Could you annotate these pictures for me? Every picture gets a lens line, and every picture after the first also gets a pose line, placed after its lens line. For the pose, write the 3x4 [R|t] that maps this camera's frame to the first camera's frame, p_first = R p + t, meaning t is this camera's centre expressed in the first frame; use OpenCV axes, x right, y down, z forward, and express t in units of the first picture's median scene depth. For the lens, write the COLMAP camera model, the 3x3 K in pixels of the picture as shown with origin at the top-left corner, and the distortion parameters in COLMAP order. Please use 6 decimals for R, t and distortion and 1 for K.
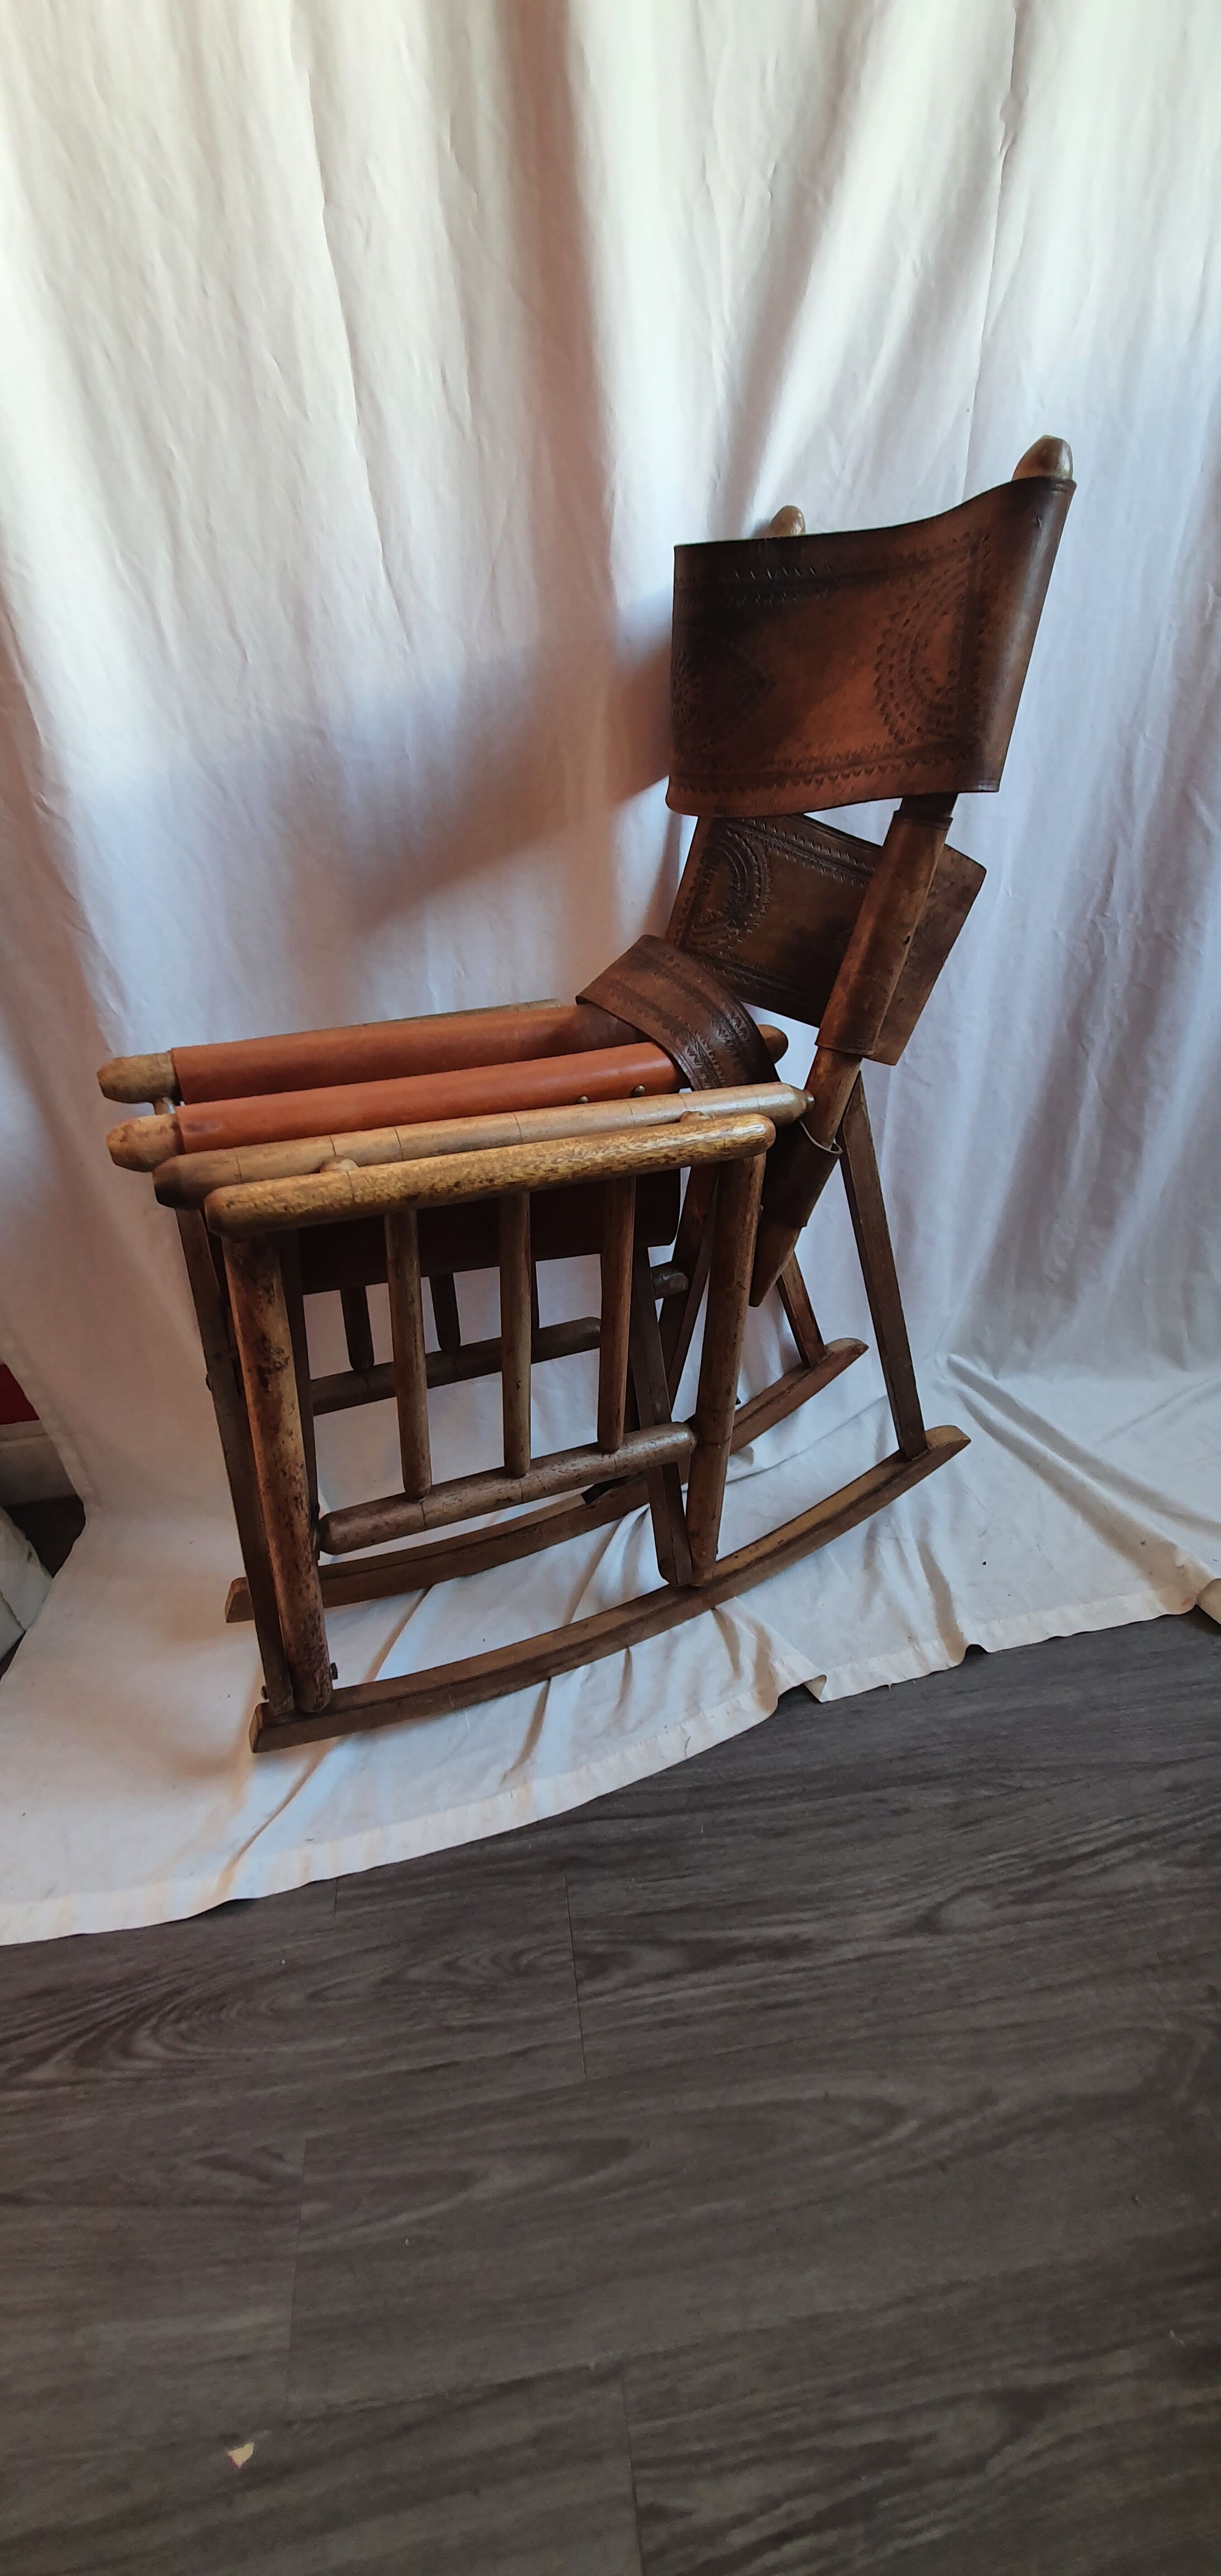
lens RADIAL K [[1016.2, 0, 610.5], [0, 1016.2, 1288.0], [0, 0, 1]] dist [0.016488, -0.019001]
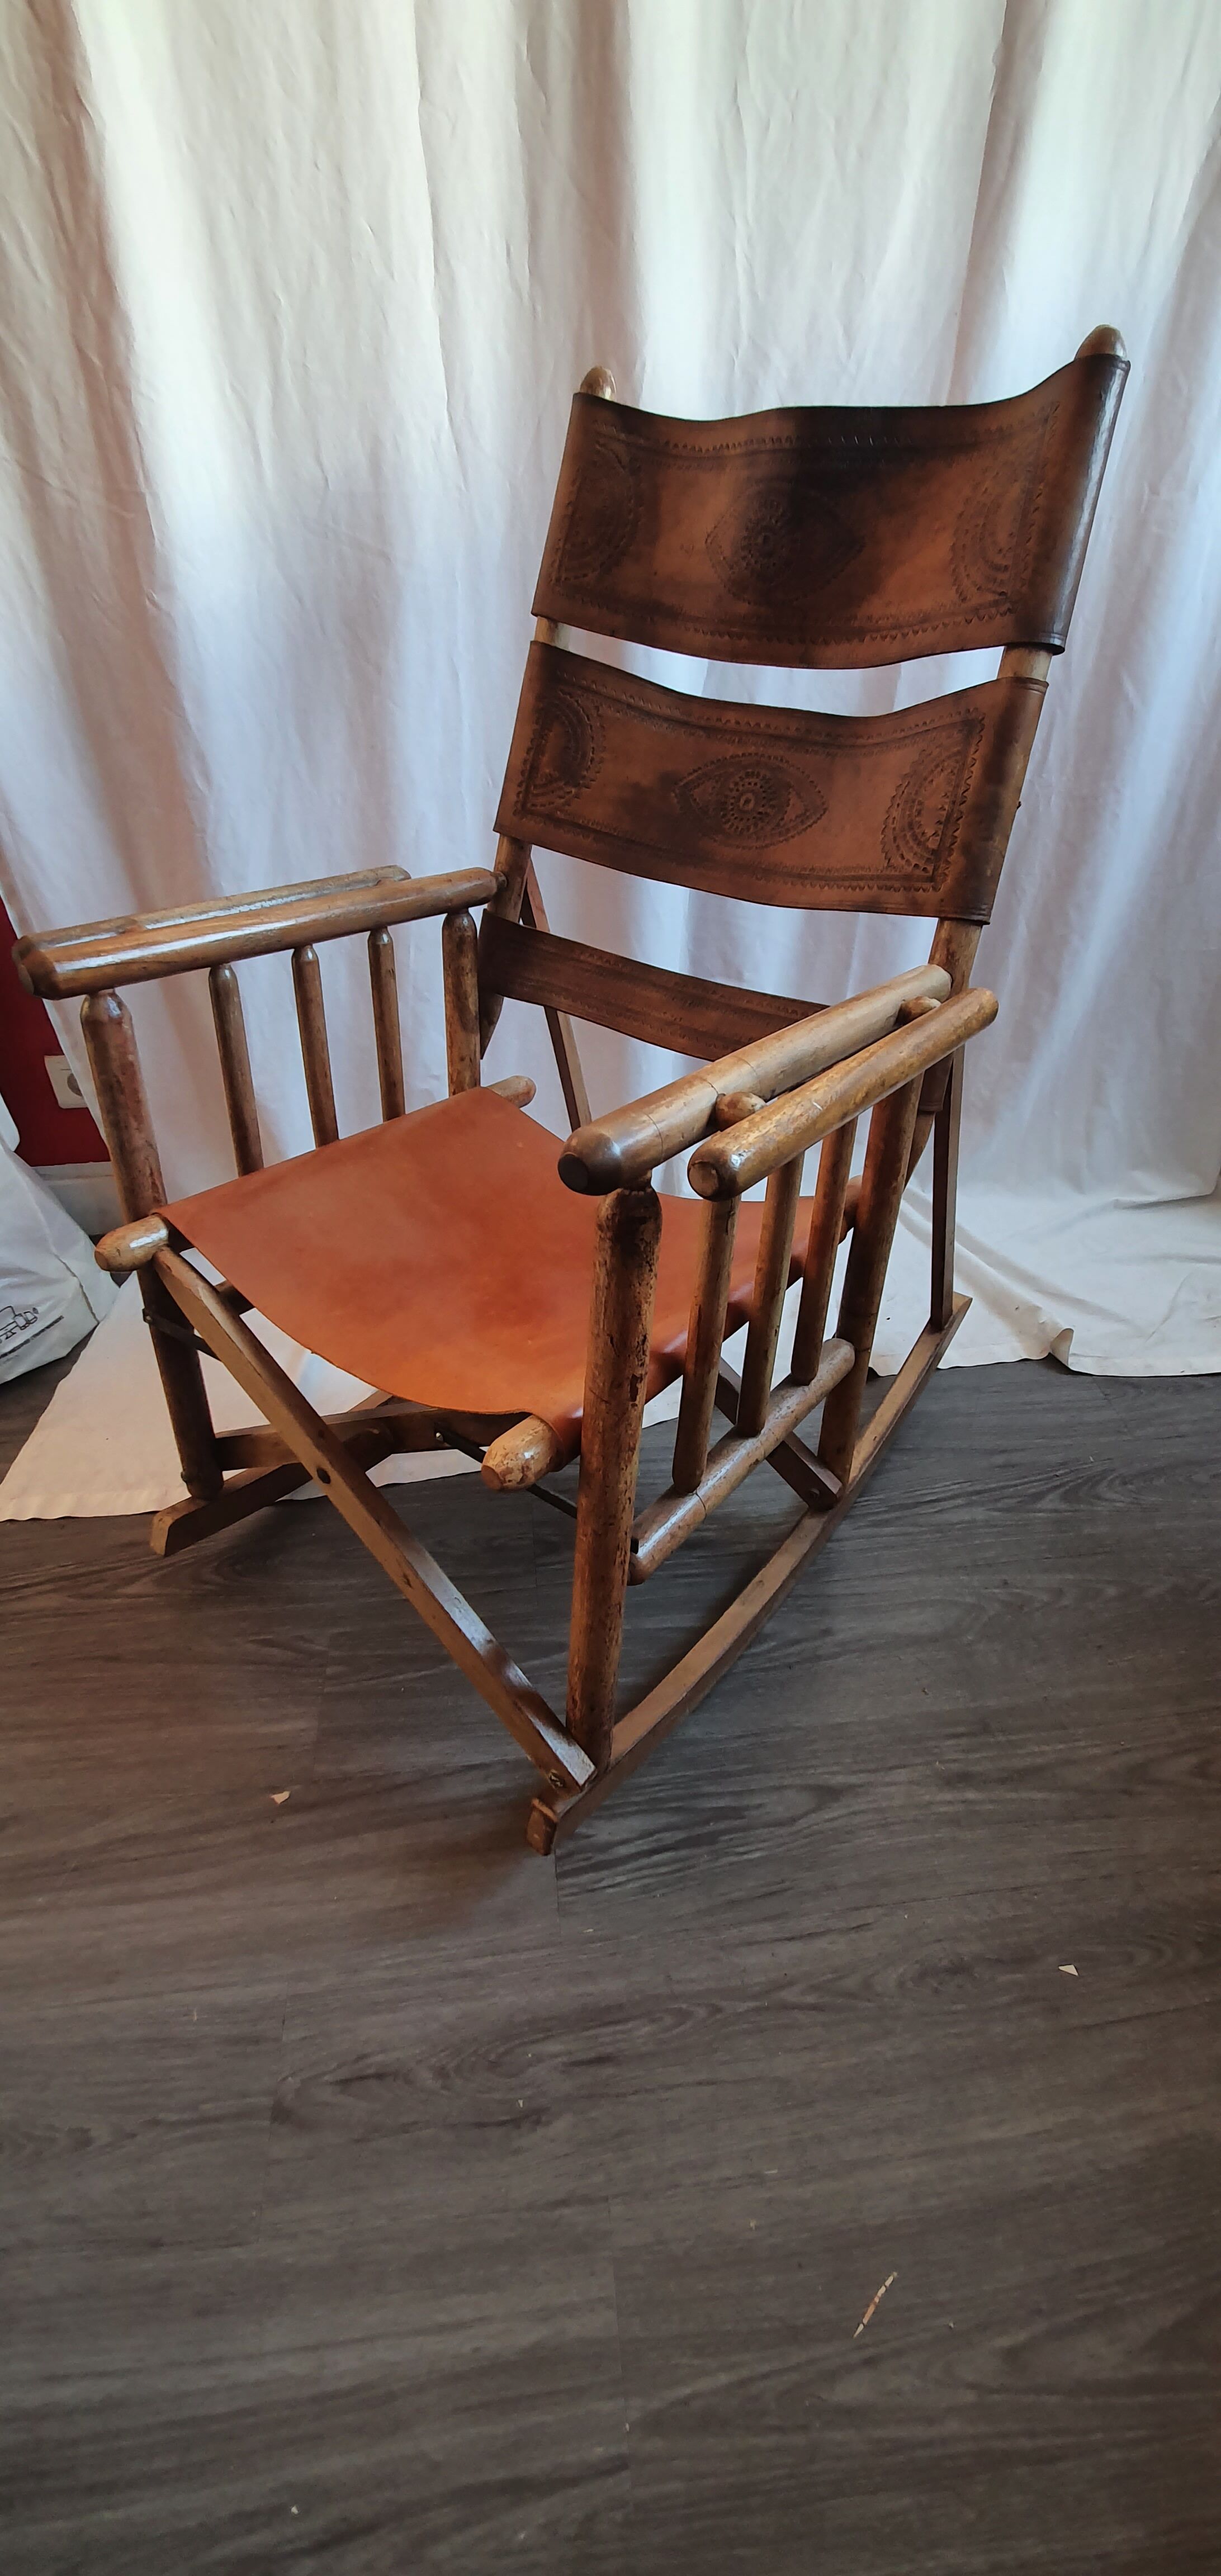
lens RADIAL K [[1016.2, 0, 610.5], [0, 1016.2, 1288.0], [0, 0, 1]] dist [0.016488, -0.019001]
pose [[0.997637, 0.067890, 0.010591, 0.027659], [-0.068536, 0.994187, 0.083040, 0.220616], [-0.004892, -0.083569, 0.996490, -0.303186]]
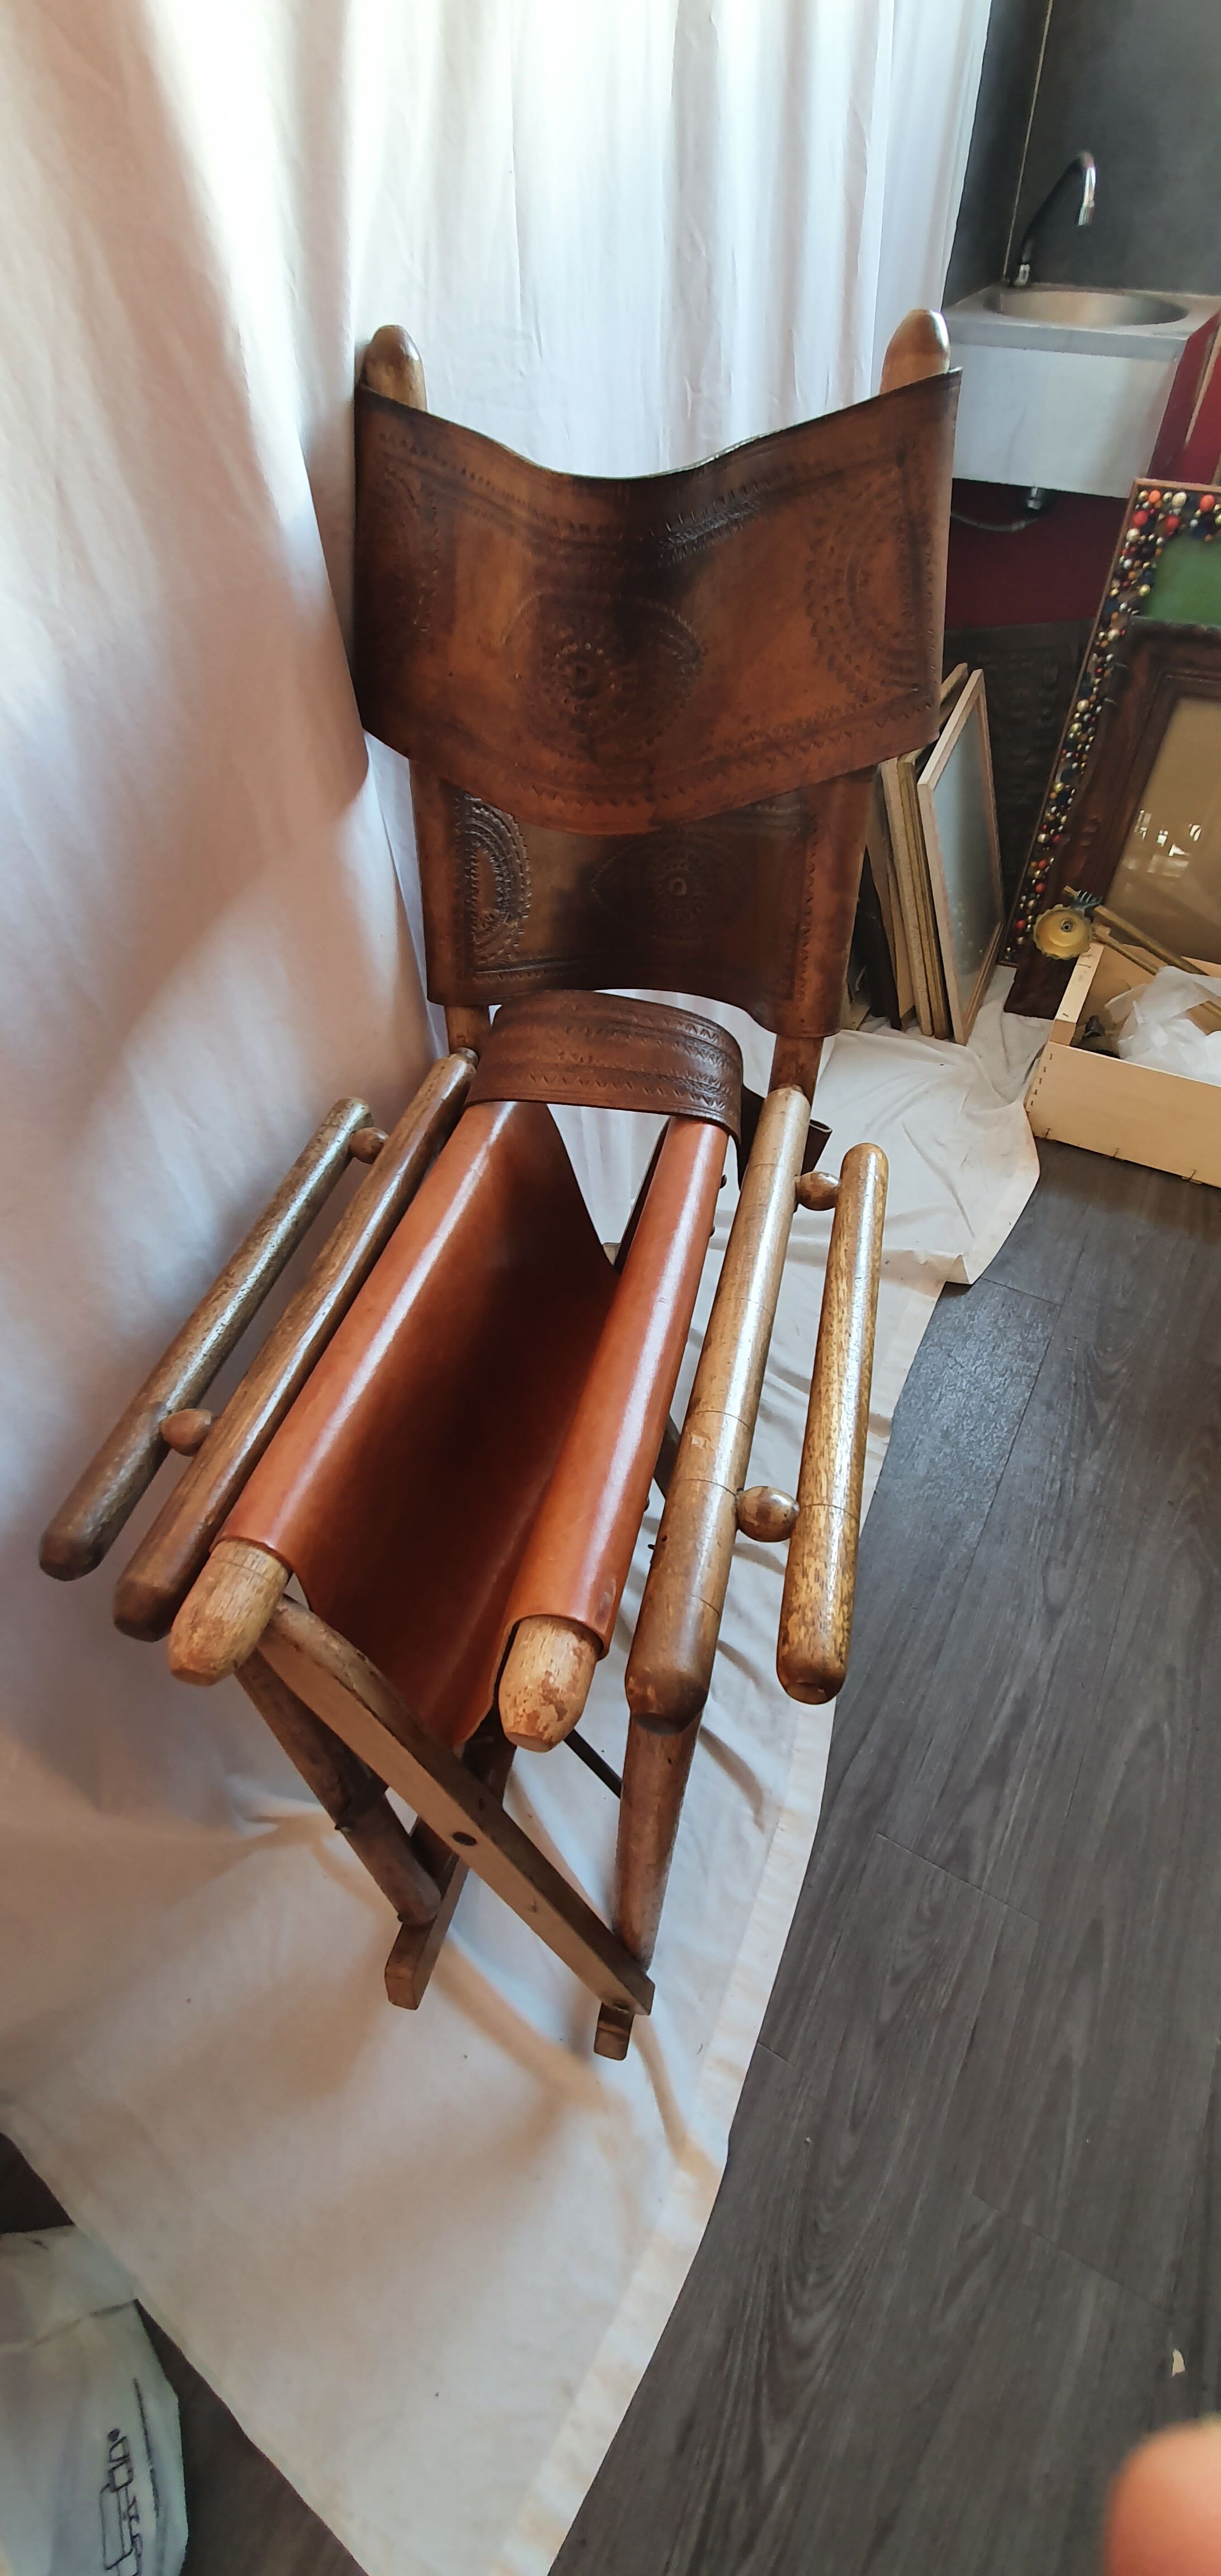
lens RADIAL K [[1016.2, 0, 610.5], [0, 1016.2, 1288.0], [0, 0, 1]] dist [0.016488, -0.019001]
pose [[0.604938, -0.573109, 0.552807, -0.534878], [0.425765, 0.819472, 0.383653, -0.476253], [-0.672885, 0.003279, 0.739740, 0.434324]]
